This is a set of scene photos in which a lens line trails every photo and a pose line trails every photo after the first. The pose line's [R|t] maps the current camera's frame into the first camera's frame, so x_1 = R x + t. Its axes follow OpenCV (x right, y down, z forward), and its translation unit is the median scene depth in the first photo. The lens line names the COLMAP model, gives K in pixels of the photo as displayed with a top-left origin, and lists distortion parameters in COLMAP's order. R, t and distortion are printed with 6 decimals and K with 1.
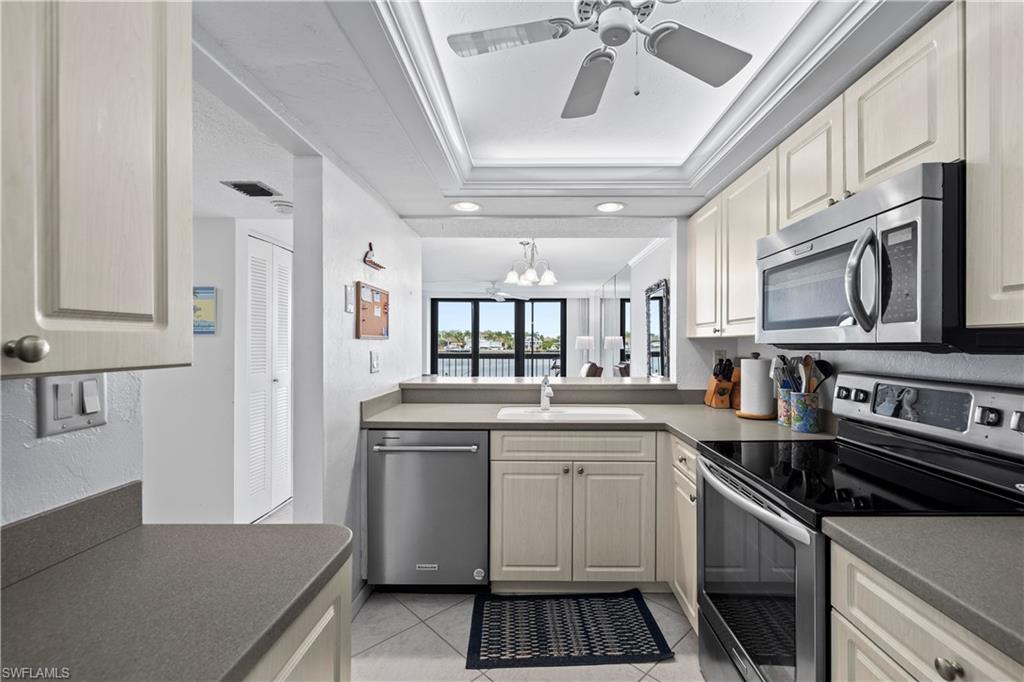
lens RADIAL K [[434.9, 0, 528.0], [0, 434.9, 343.1], [0, 0, 1]] dist [0.001833, -0.000991]
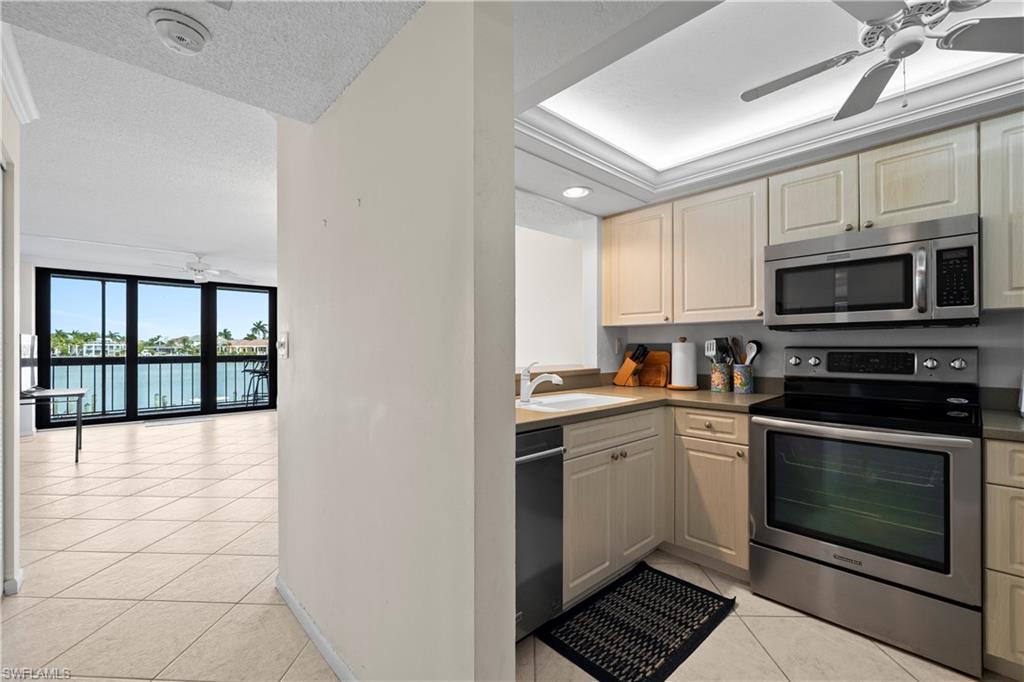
lens RADIAL K [[434.9, 0, 507.4], [0, 434.9, 343.8], [0, 0, 1]] dist [0.001833, -0.000991]
pose [[0.728695, 0.002121, 0.684836, -0.725535], [0.003579, 0.999970, -0.006905, 0.049048], [-0.684829, 0.007483, 0.728665, 0.458909]]
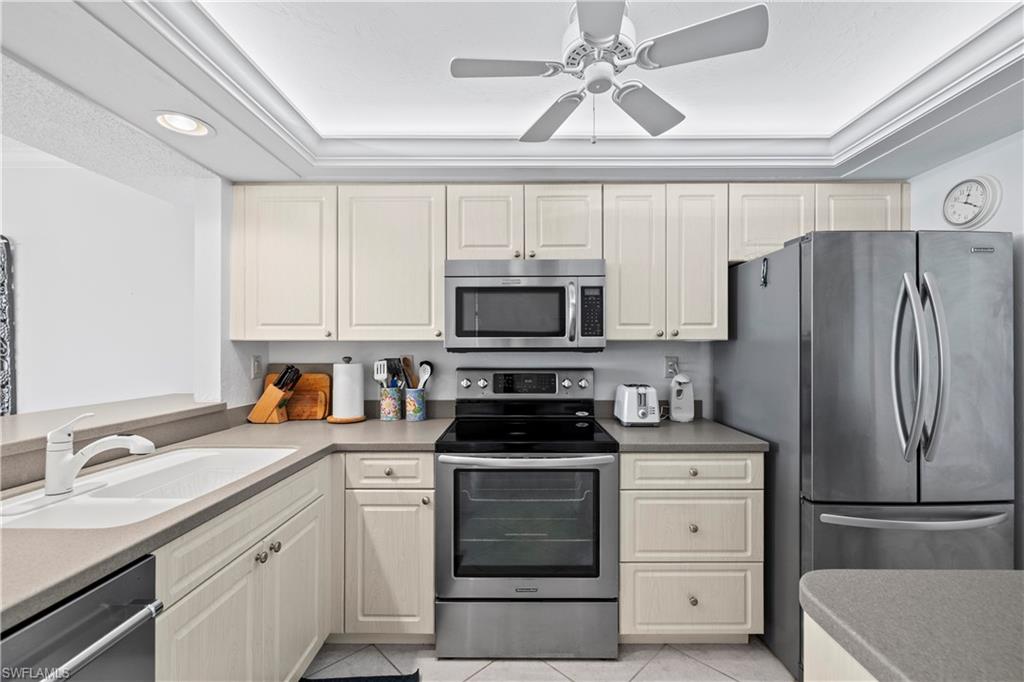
lens RADIAL K [[434.9, 0, 519.7], [0, 434.9, 349.5], [0, 0, 1]] dist [0.001833, -0.000991]
pose [[-0.007735, -0.003366, 0.999964, -0.508711], [0.001641, 0.999993, 0.003378, 0.002118], [-0.999969, 0.001667, -0.007730, 0.637363]]
